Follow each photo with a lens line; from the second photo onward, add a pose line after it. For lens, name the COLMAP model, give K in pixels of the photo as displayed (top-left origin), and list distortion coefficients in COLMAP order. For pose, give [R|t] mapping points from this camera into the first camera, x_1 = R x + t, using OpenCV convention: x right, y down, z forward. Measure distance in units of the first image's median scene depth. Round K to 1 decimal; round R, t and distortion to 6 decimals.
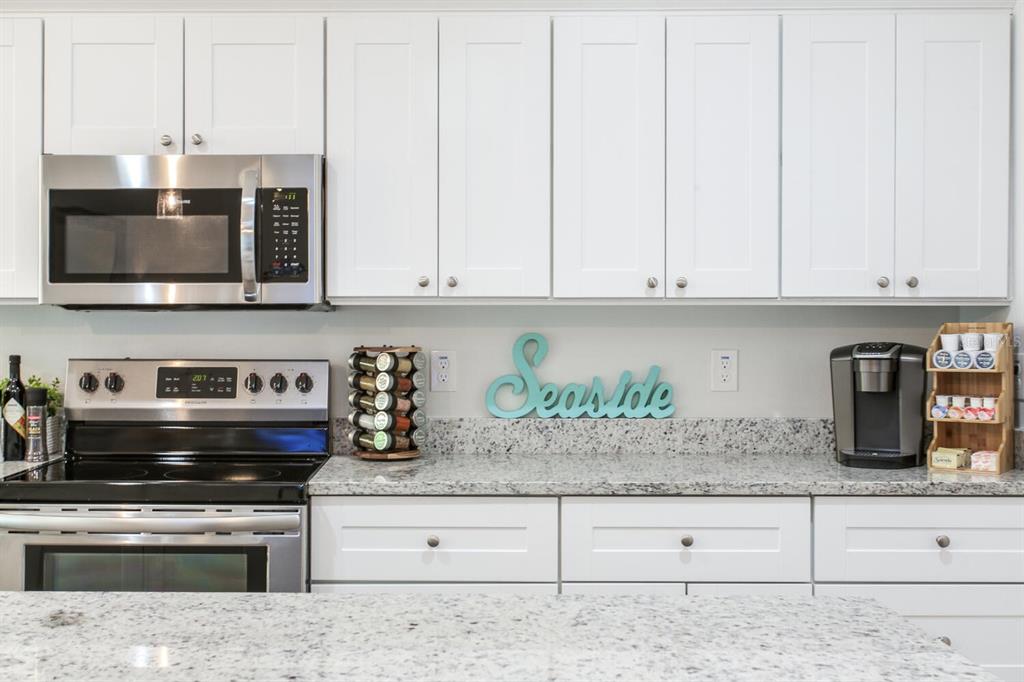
lens RADIAL K [[1143.0, 0, 429.0], [0, 1143.0, 308.4], [0, 0, 1]] dist [0.023171, 0.000000]
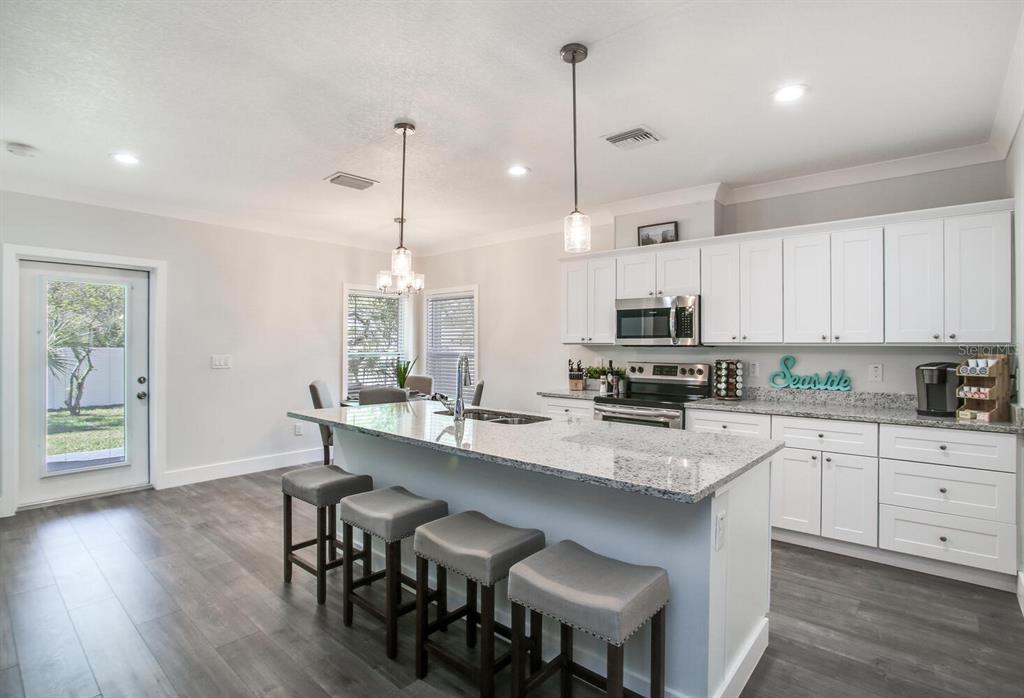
lens RADIAL K [[499.4, 0, 533.2], [0, 499.4, 342.6], [0, 0, 1]] dist [-0.031074, 0.014486]
pose [[0.786974, -0.001029, -0.616985, 0.359812], [0.004023, 0.999986, 0.003463, -0.016131], [0.616973, -0.005208, 0.786967, -0.273229]]
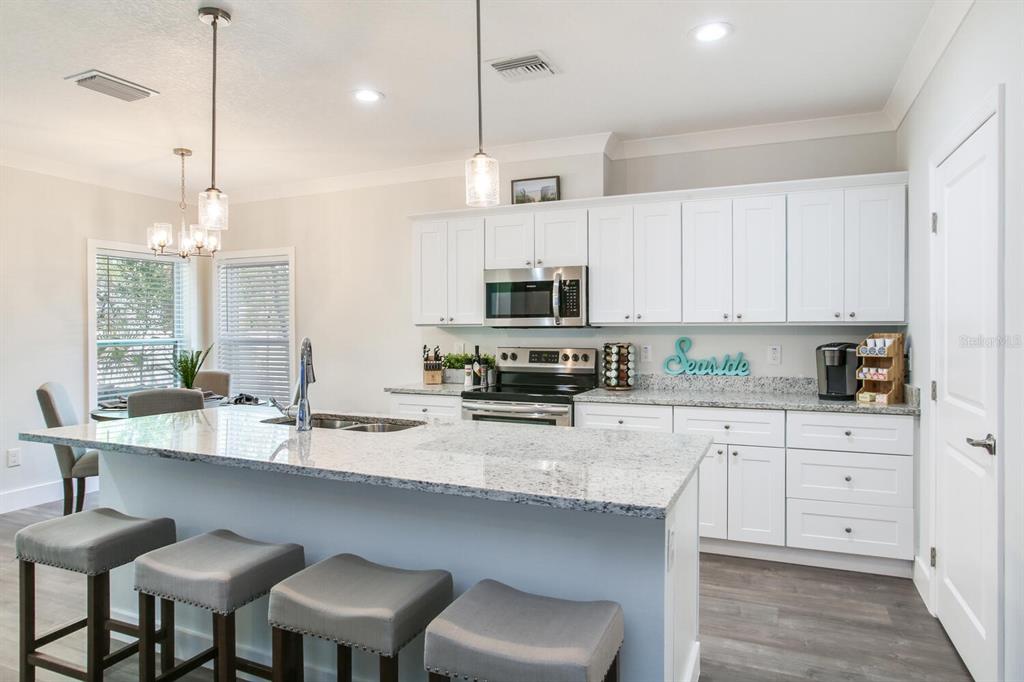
lens RADIAL K [[617.6, 0, 516.9], [0, 617.6, 332.9], [0, 0, 1]] dist [-0.015390, 0.016082]
pose [[0.927405, -0.000461, -0.374058, 0.263995], [0.008456, 0.999770, 0.019731, -0.016007], [0.373963, -0.021462, 0.927195, -0.292449]]
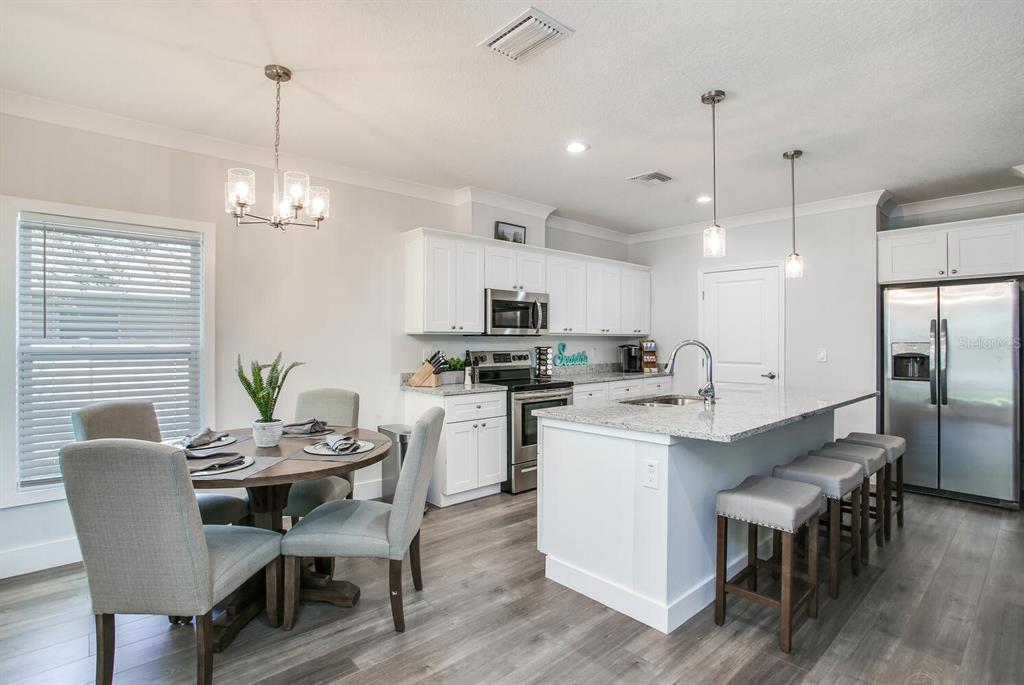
lens RADIAL K [[501.9, 0, 510.3], [0, 501.9, 339.6], [0, 0, 1]] dist [0.003070, 0.000694]
pose [[0.728060, 0.000338, 0.685514, -1.259718], [-0.006612, 0.999957, 0.006529, 0.001313], [-0.685482, -0.009286, 0.728031, -0.080439]]
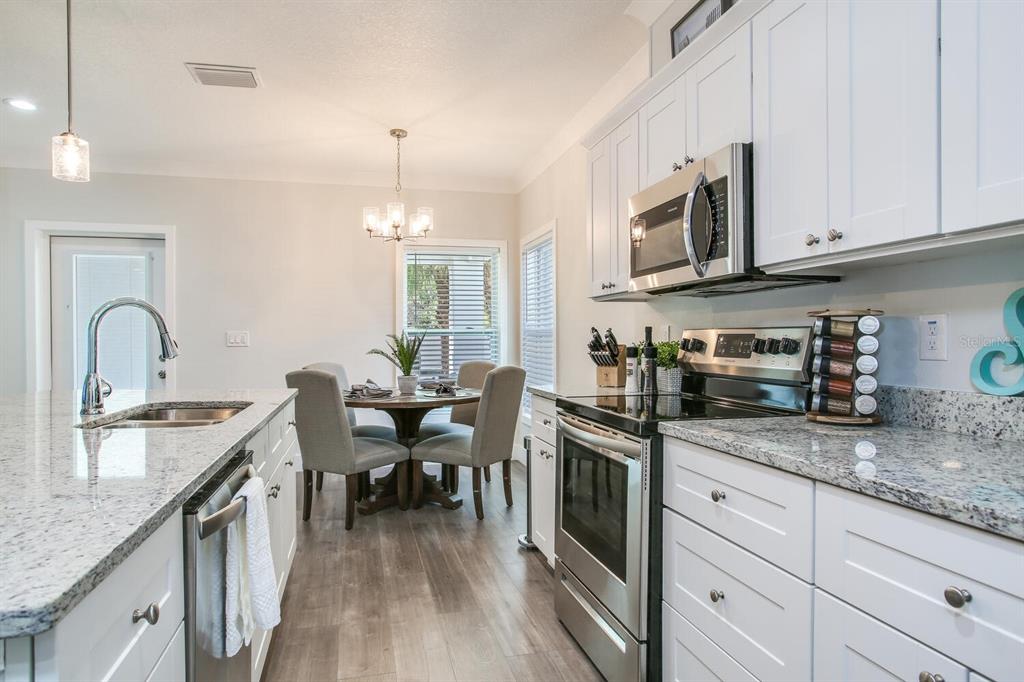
lens RADIAL K [[610.0, 0, 521.0], [0, 610.0, 332.9], [0, 0, 1]] dist [0.009114, 0.002412]
pose [[0.281304, -0.011530, -0.959549, 0.419113], [0.017651, 0.999821, -0.006839, 0.054160], [0.959456, -0.015013, 0.281458, 0.611071]]
